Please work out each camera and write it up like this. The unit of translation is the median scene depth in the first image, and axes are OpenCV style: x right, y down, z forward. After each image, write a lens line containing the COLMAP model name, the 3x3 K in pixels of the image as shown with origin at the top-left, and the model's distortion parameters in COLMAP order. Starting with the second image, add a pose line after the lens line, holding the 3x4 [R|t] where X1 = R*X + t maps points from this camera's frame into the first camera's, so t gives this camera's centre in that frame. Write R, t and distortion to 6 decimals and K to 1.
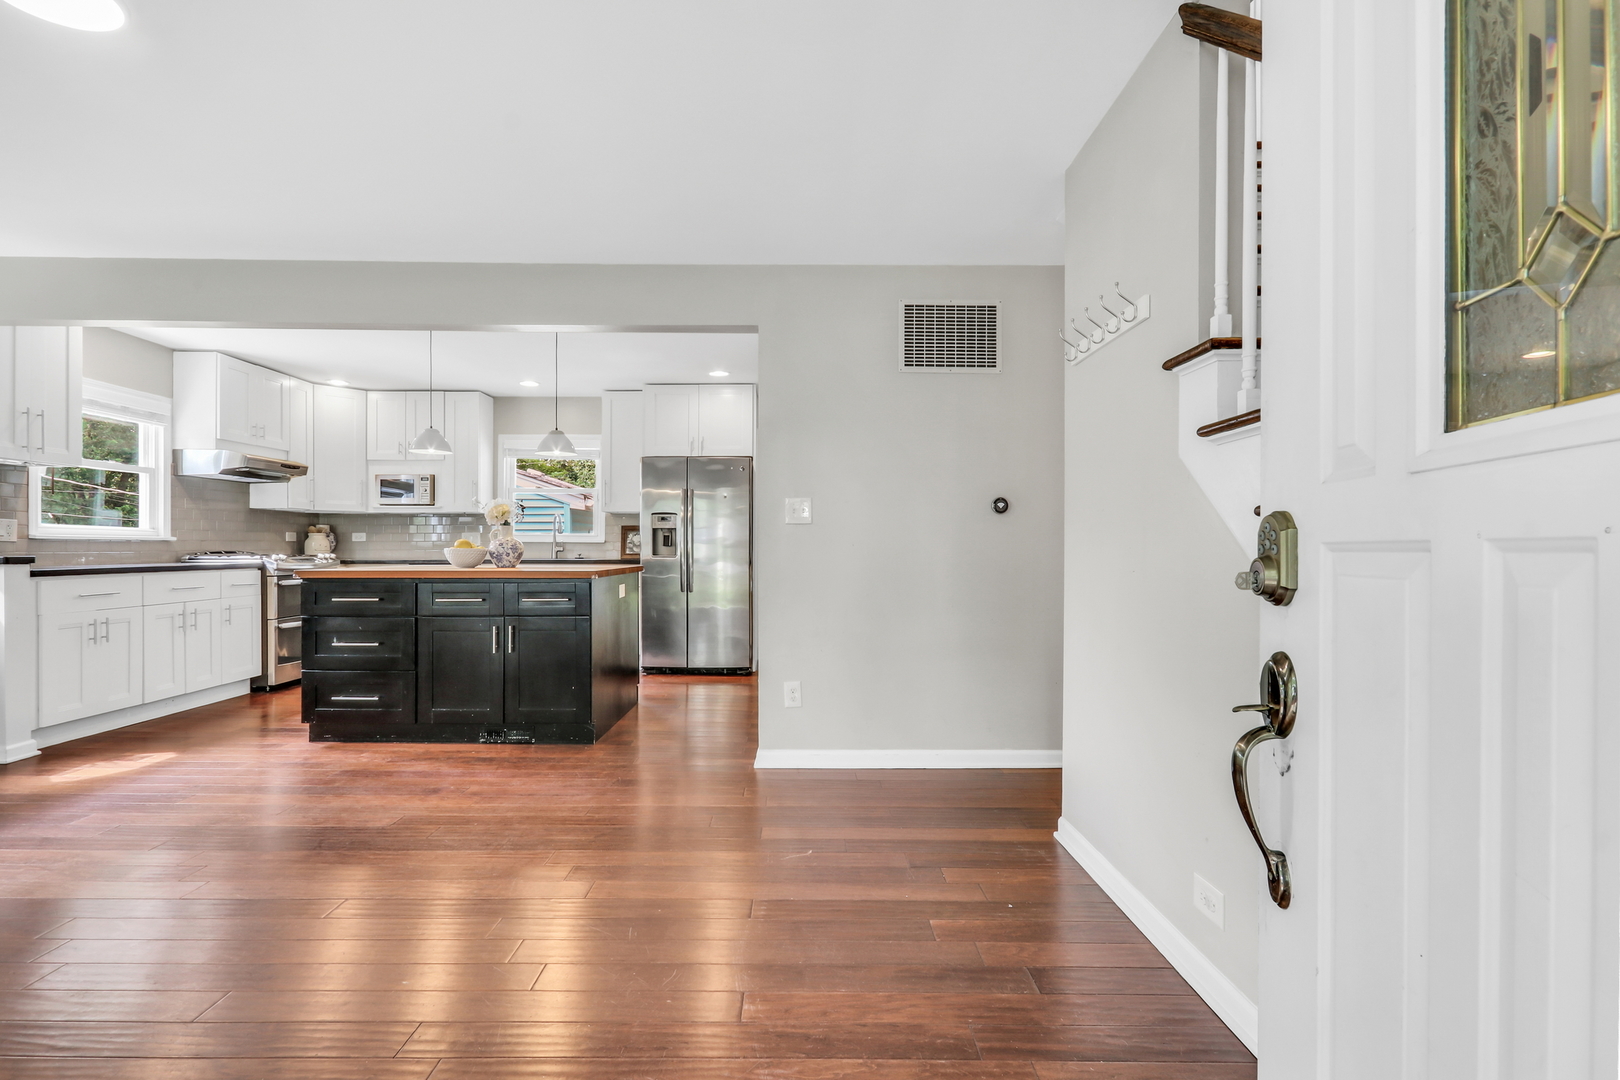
lens RADIAL K [[788.4, 0, 813.4], [0, 788.4, 548.6], [0, 0, 1]] dist [-0.020875, 0.006620]
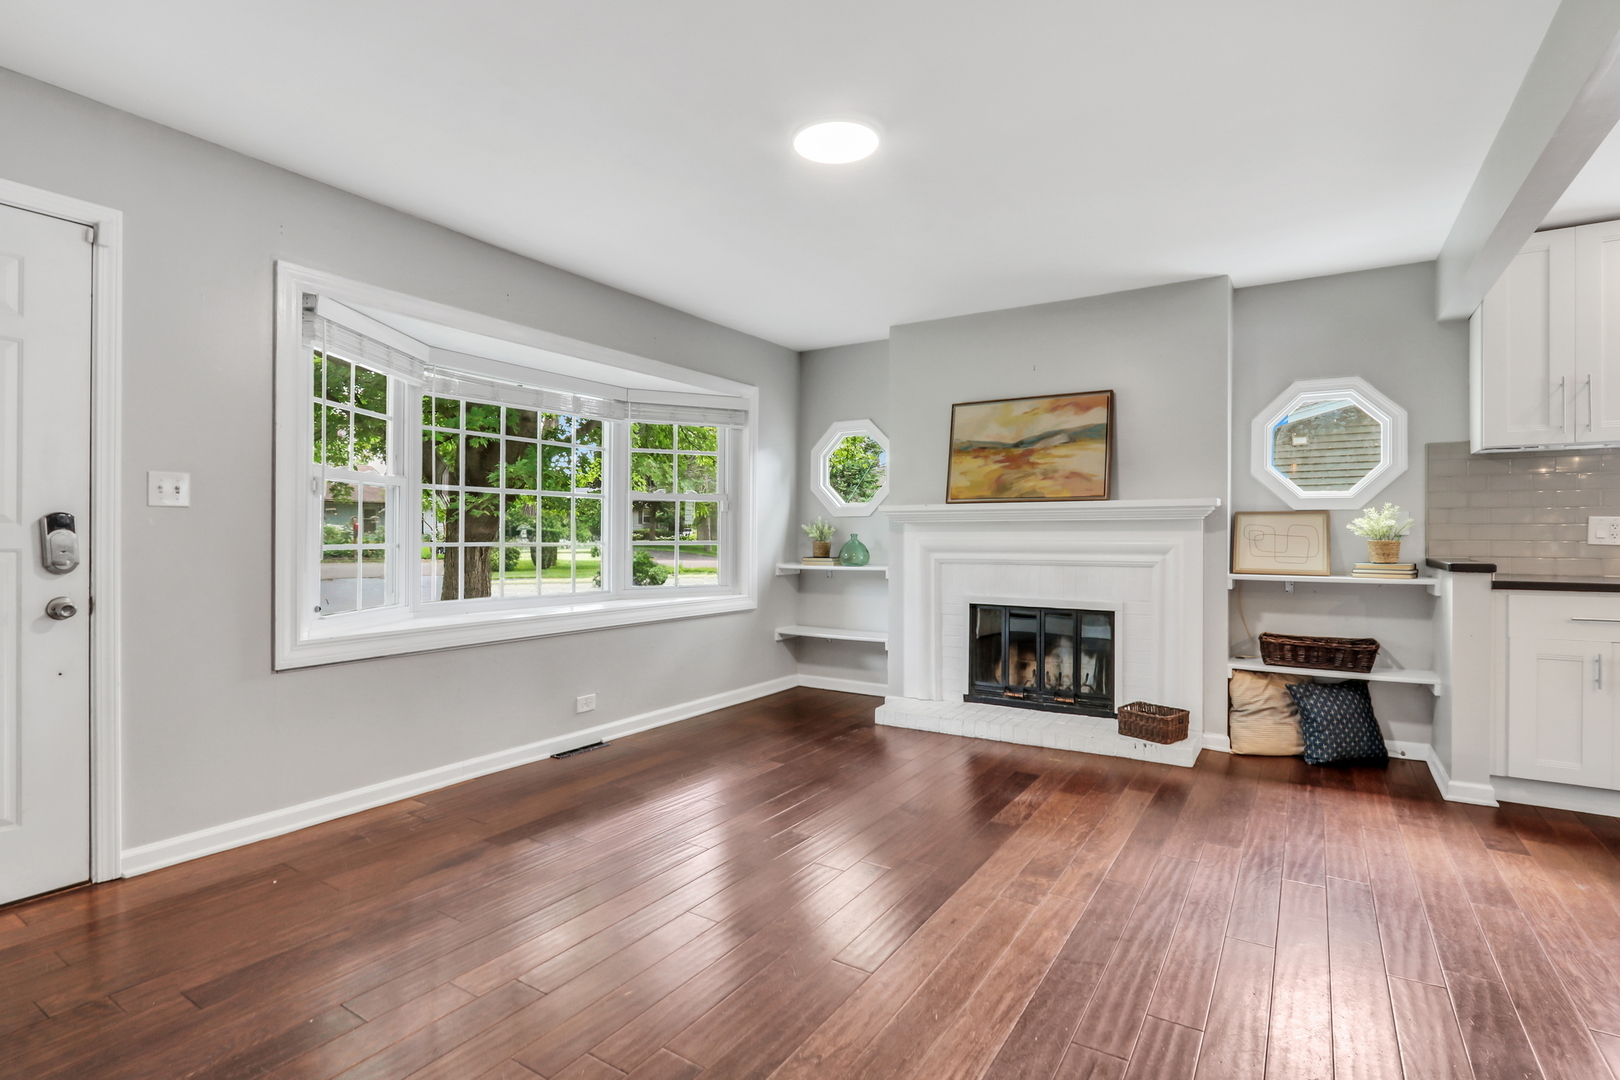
lens RADIAL K [[788.4, 0, 803.9], [0, 788.4, 540.5], [0, 0, 1]] dist [-0.020875, 0.006620]
pose [[-0.552089, 0.001613, -0.833784, 0.059146], [-0.003444, 0.999985, 0.004216, -0.010964], [0.833778, 0.005199, -0.552075, 0.598381]]
